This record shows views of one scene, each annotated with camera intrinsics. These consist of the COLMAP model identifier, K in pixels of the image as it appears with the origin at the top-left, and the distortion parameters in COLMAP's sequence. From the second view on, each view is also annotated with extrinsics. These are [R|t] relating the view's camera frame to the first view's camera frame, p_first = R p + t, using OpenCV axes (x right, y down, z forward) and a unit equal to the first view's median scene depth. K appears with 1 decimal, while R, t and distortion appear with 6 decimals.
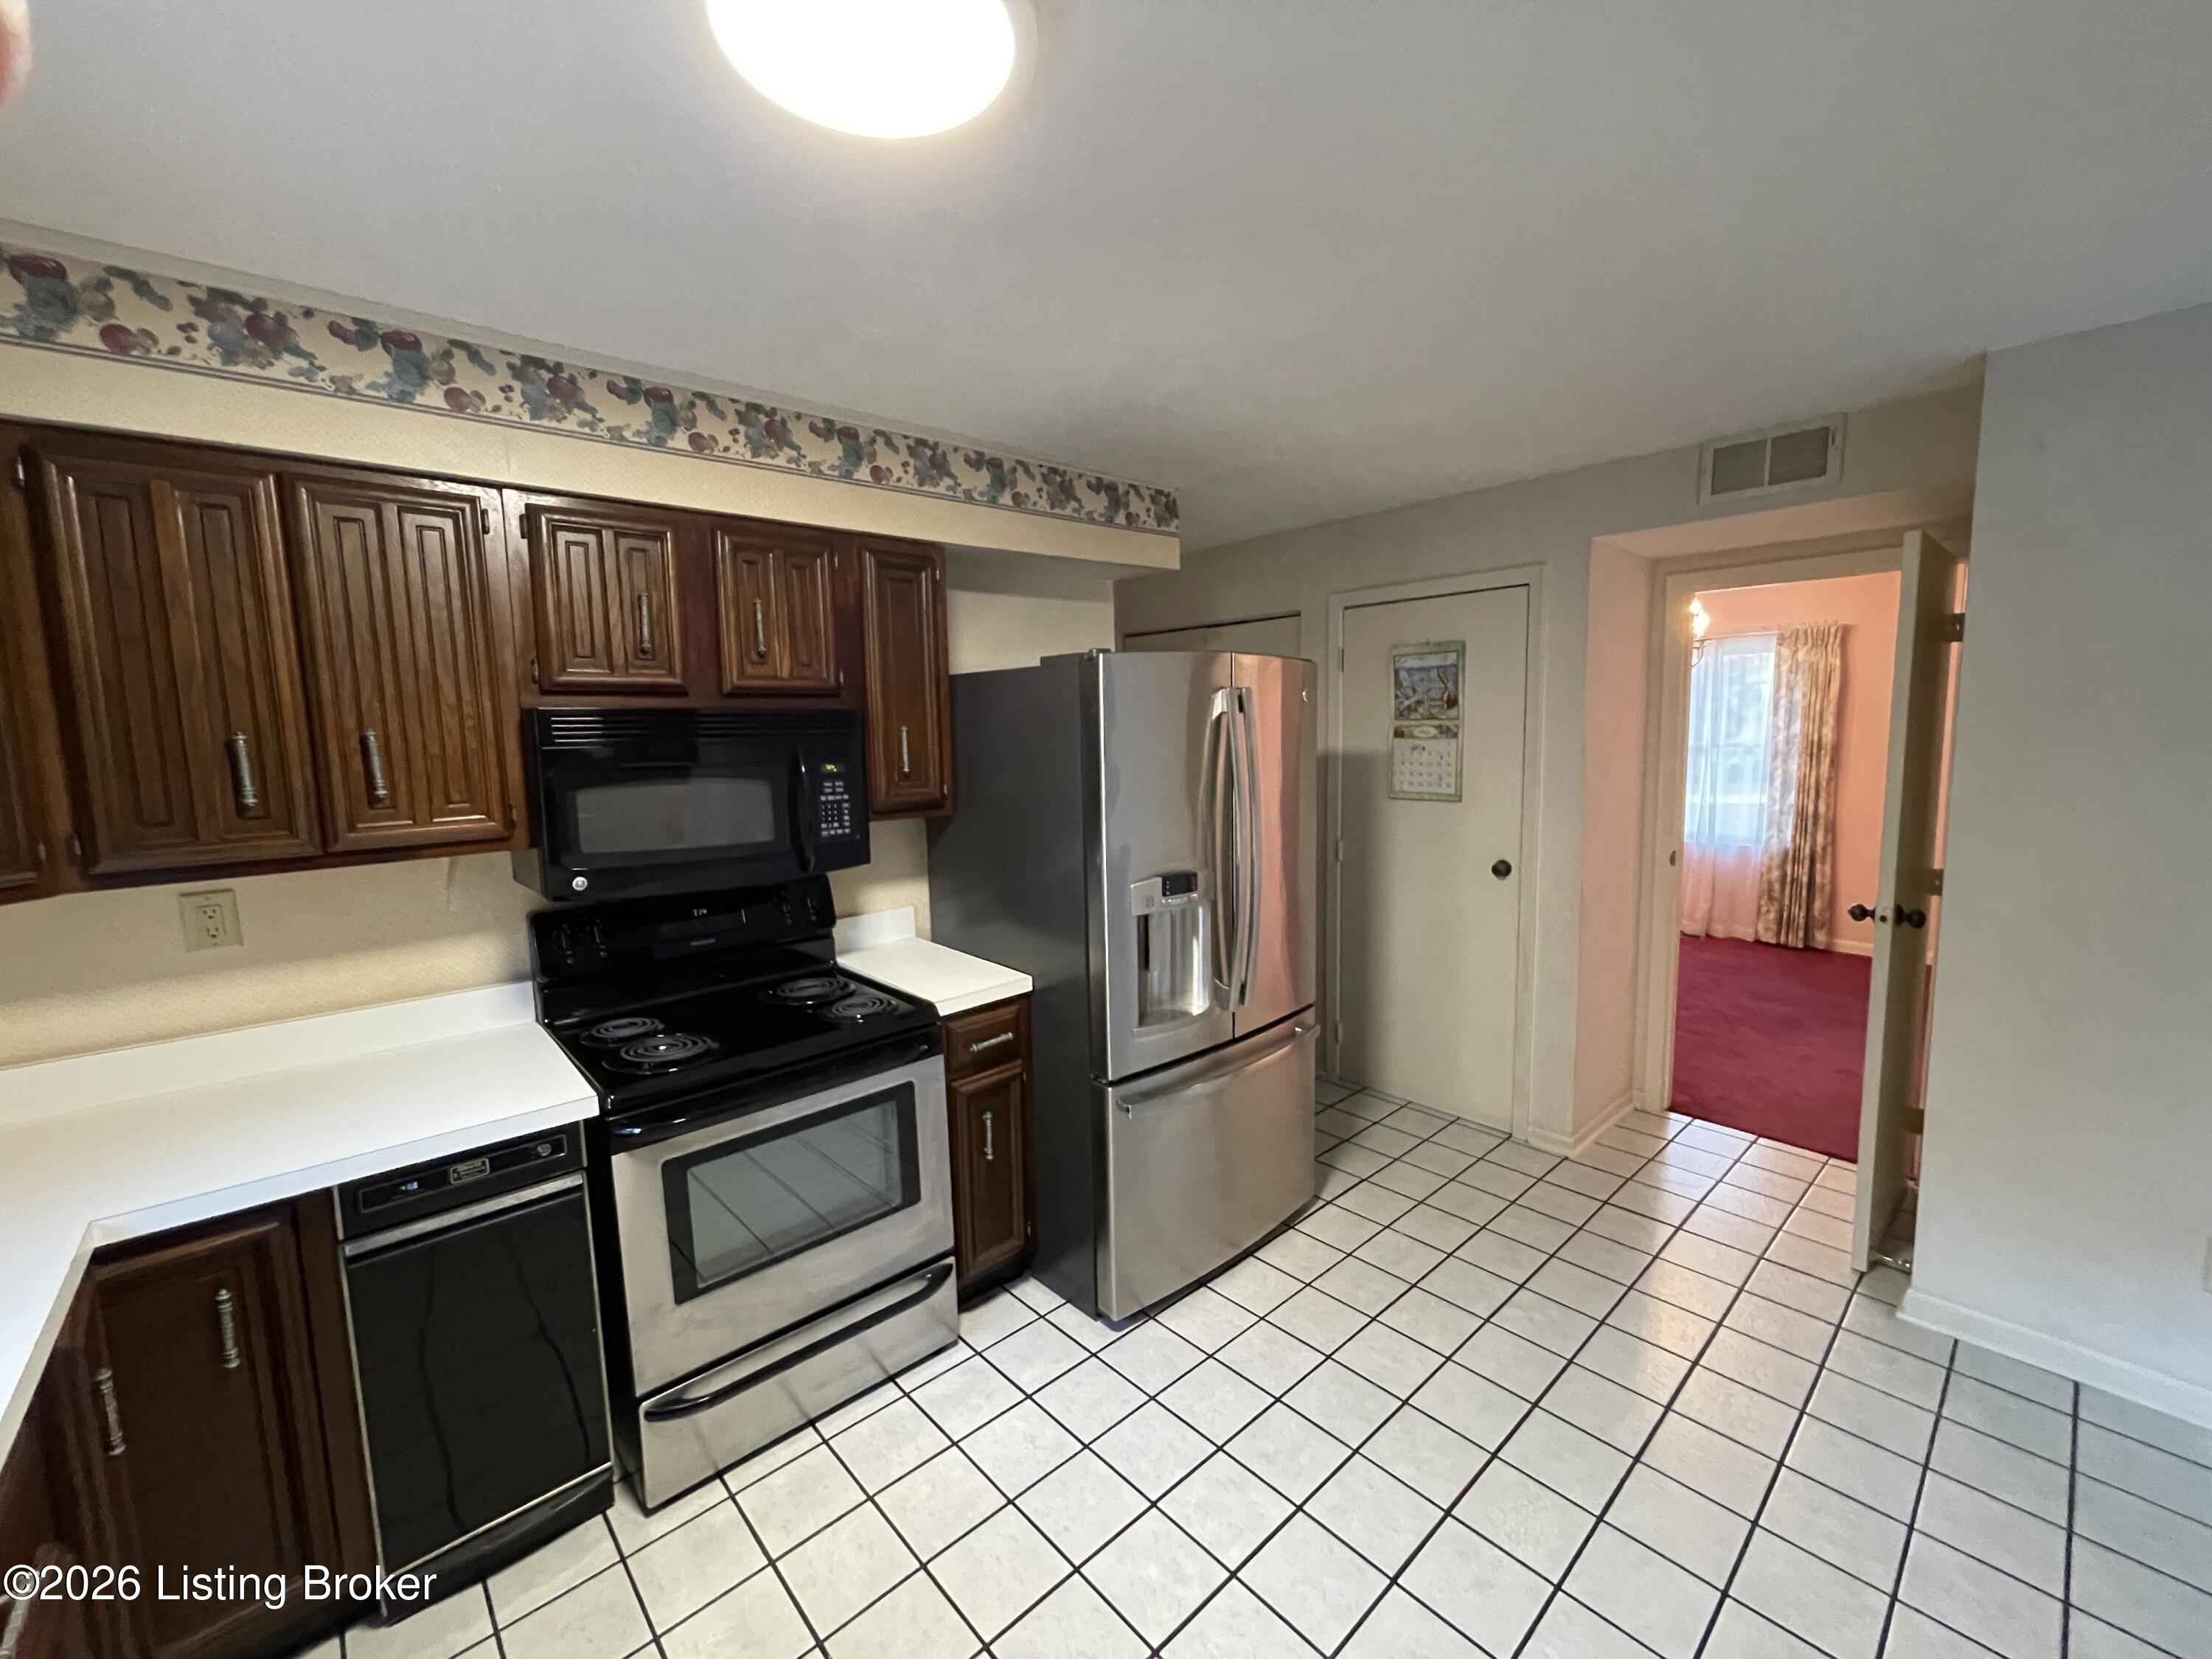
lens RADIAL K [[904.1, 0, 1110.6], [0, 904.1, 828.5], [0, 0, 1]] dist [0.007591, -0.000647]
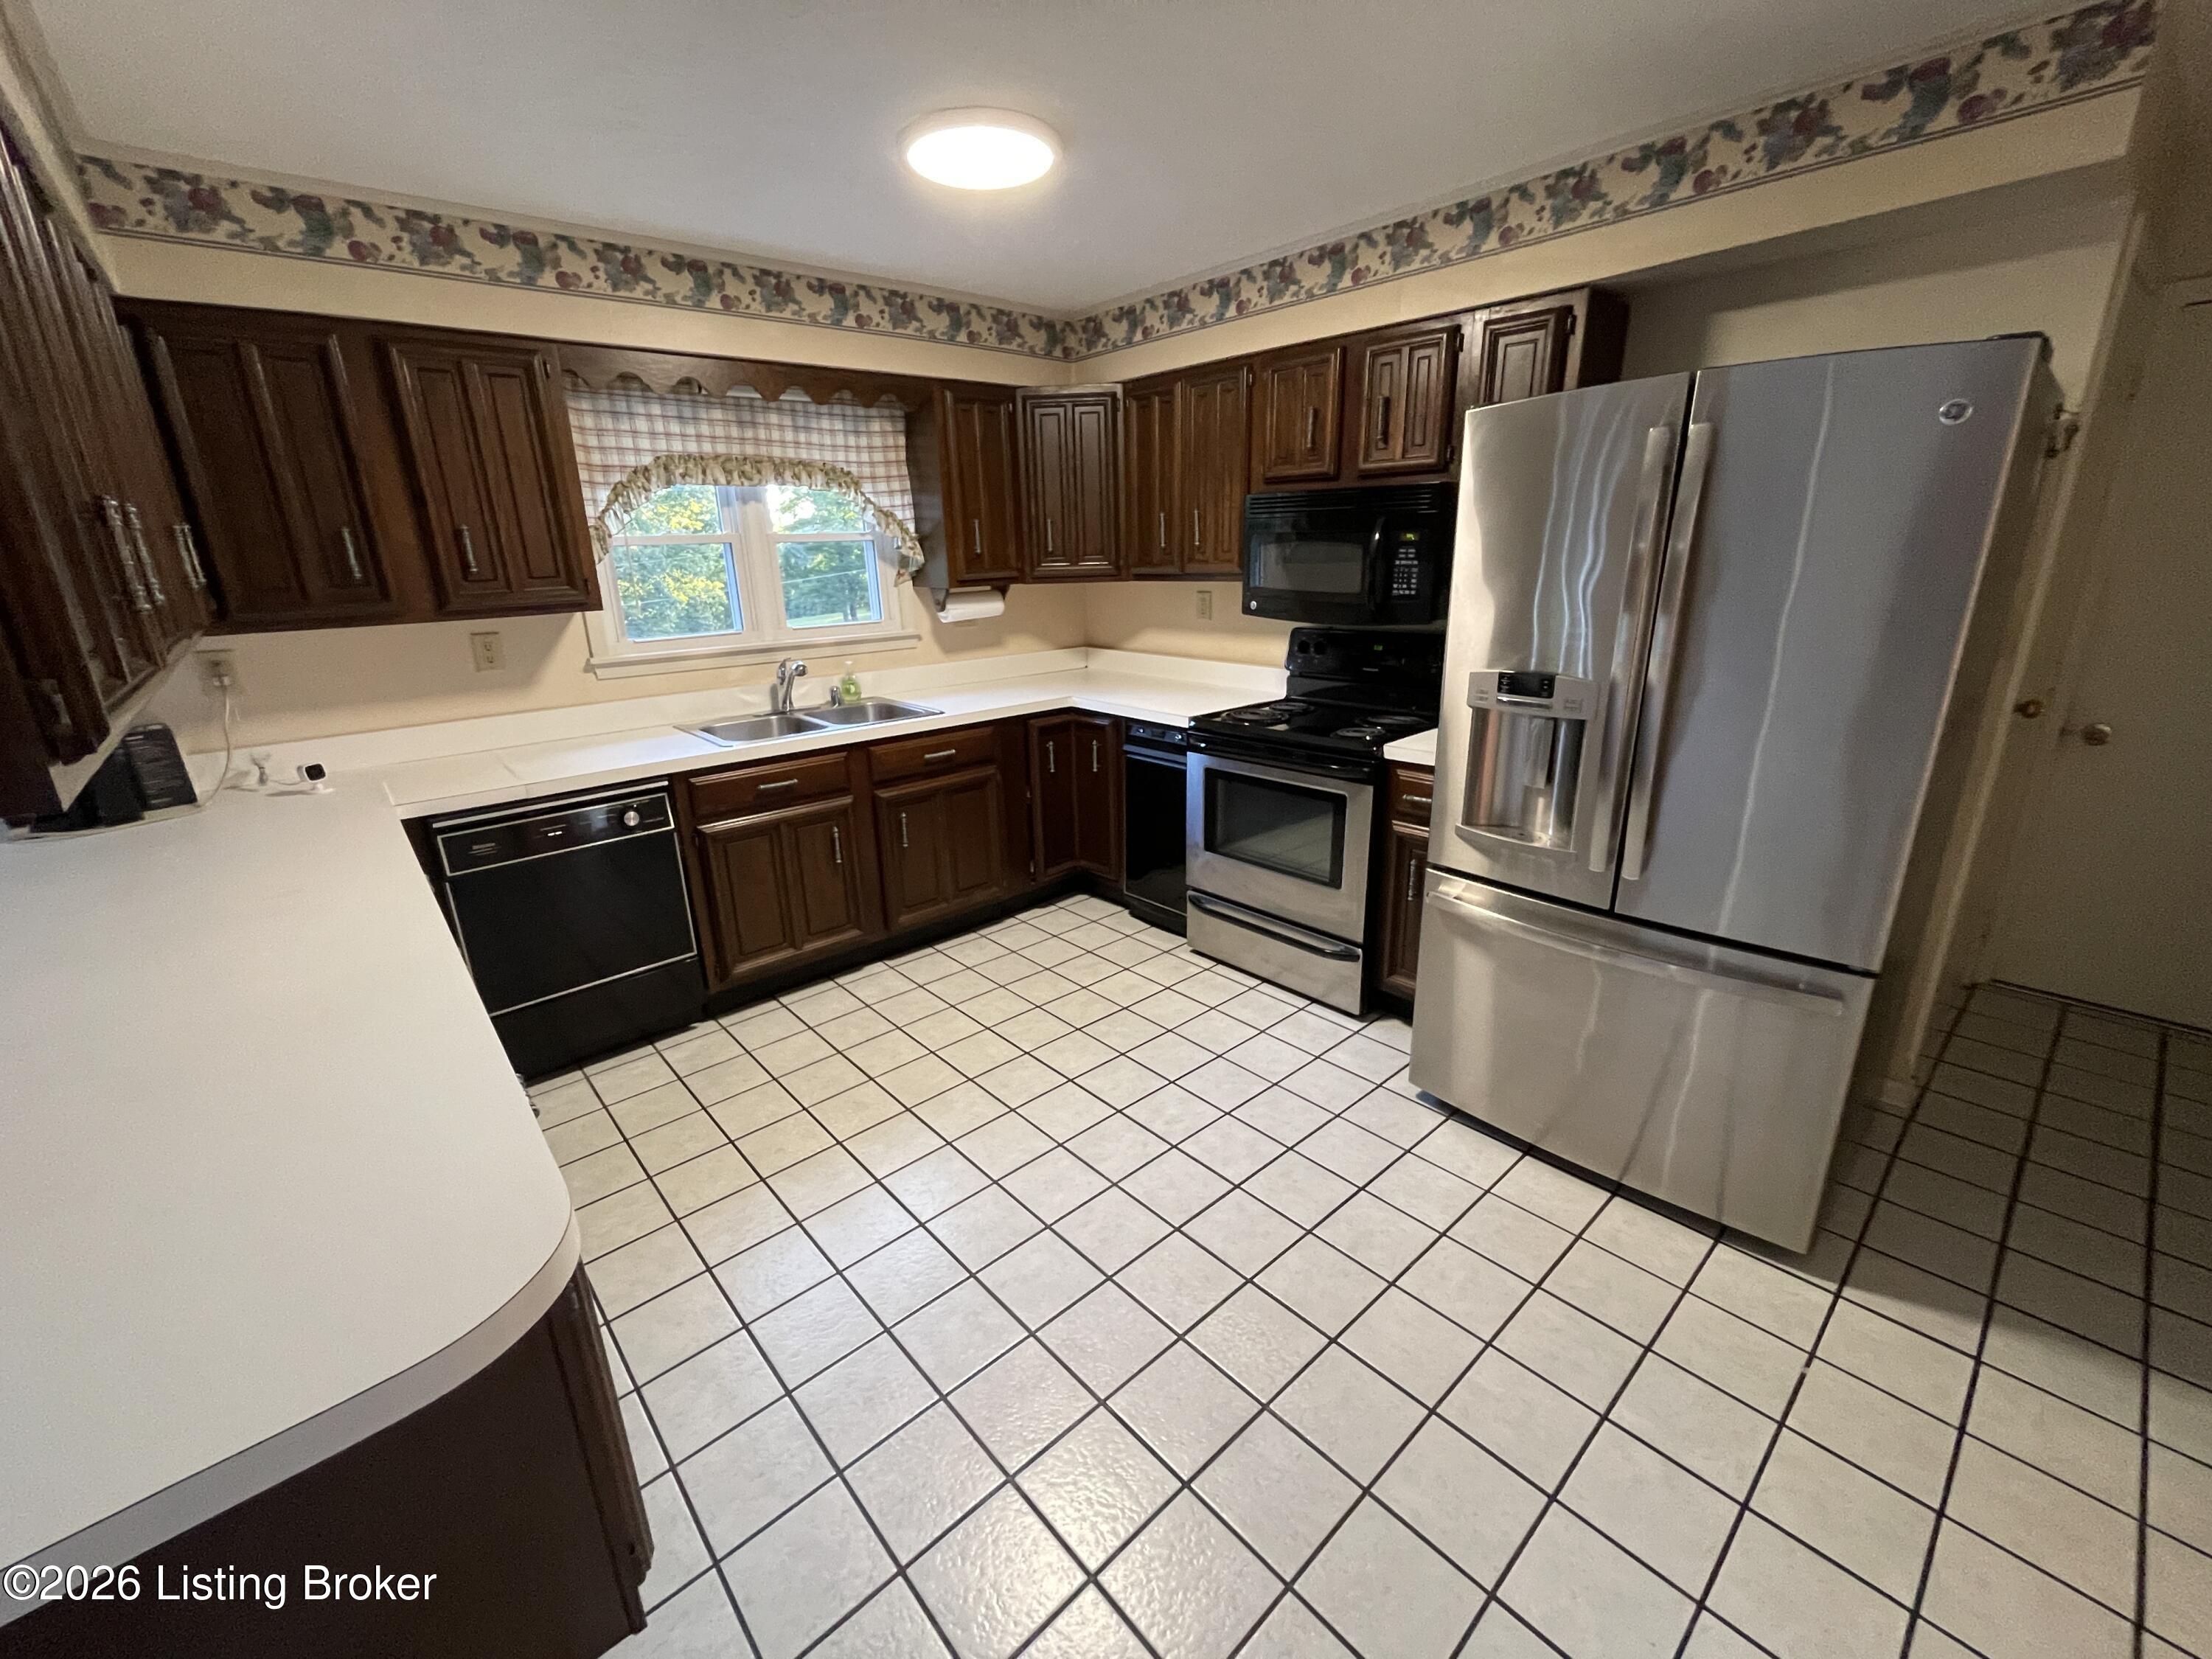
lens RADIAL K [[904.1, 0, 1101.0], [0, 904.1, 823.0], [0, 0, 1]] dist [0.007591, -0.000647]
pose [[0.000981, 0.310016, -0.950731, 0.851703], [-0.097059, 0.946272, 0.308462, -0.034718], [0.995278, 0.091975, 0.031018, 0.534307]]
